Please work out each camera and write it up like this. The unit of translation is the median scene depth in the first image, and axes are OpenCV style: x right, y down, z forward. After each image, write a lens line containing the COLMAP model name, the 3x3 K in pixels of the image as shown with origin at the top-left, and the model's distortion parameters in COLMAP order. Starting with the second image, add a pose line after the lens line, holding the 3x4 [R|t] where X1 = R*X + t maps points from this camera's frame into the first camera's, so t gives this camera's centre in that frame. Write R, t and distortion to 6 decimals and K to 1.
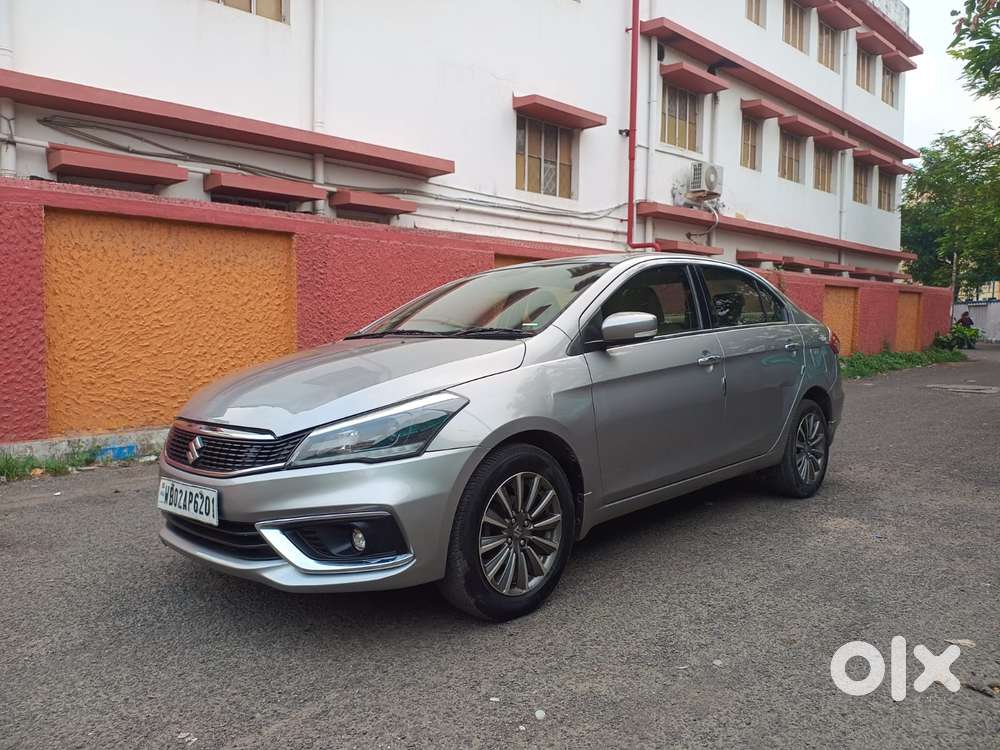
lens RADIAL K [[727.0, 0, 506.6], [0, 727.0, 371.5], [0, 0, 1]] dist [0.019266, -0.064521]
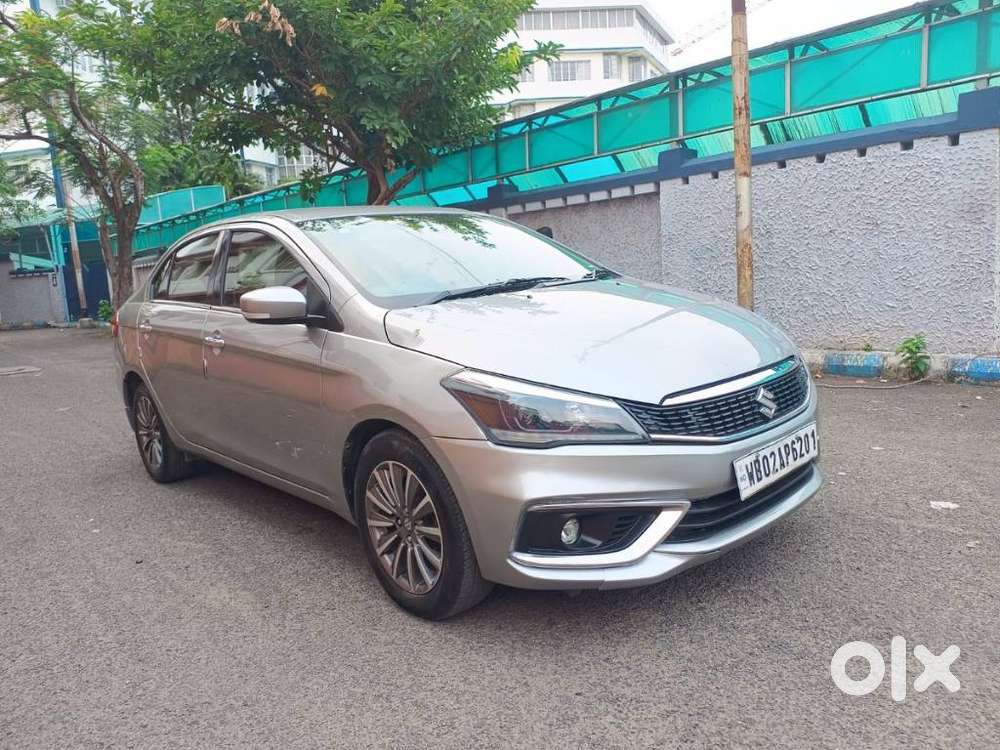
lens RADIAL K [[729.2, 0, 506.8], [0, 729.2, 377.2], [0, 0, 1]] dist [0.024988, -0.065369]
pose [[0.070639, -0.147636, 0.986516, -0.386831], [0.126188, 0.982364, 0.137979, -0.023944], [-0.989488, 0.114740, 0.088023, 0.363528]]
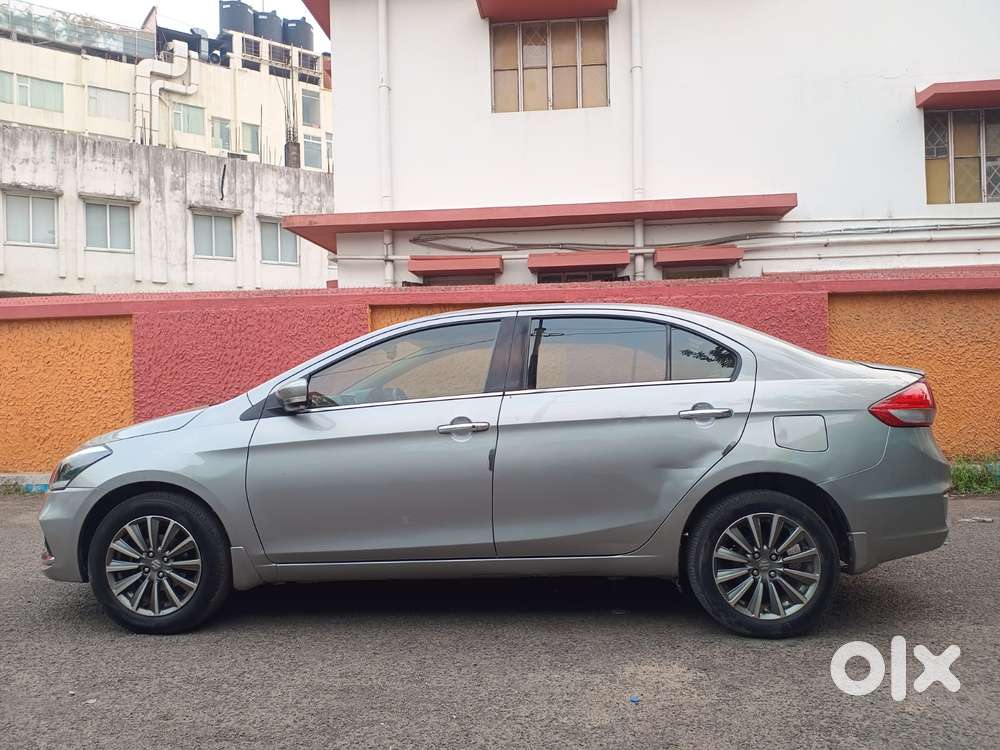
lens RADIAL K [[729.2, 0, 506.8], [0, 729.2, 377.2], [0, 0, 1]] dist [0.024988, -0.065369]
pose [[0.643746, -0.024906, -0.764834, 0.406120], [-0.024593, 0.998281, -0.053208, -0.013015], [0.764844, 0.053062, 0.642027, 0.194962]]
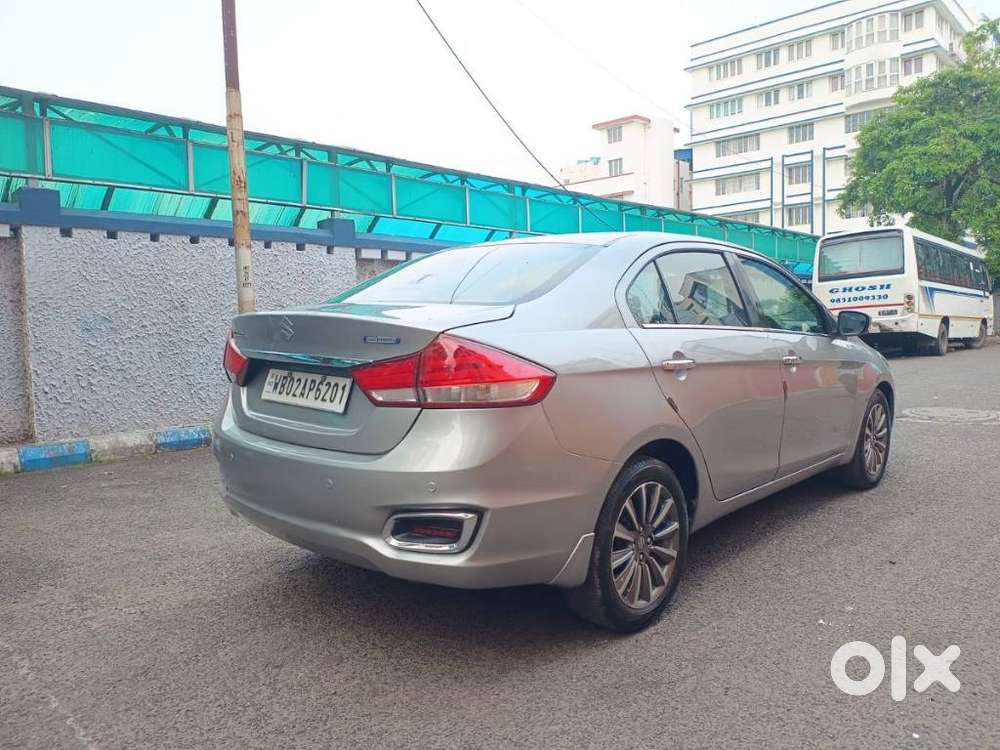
lens RADIAL K [[731.4, 0, 510.7], [0, 731.4, 375.4], [0, 0, 1]] dist [0.002995, -0.041539]
pose [[-0.999350, 0.025929, -0.025065, 0.139639], [0.022301, 0.990521, 0.135539, -0.058105], [0.028341, 0.134892, -0.990455, 0.932076]]
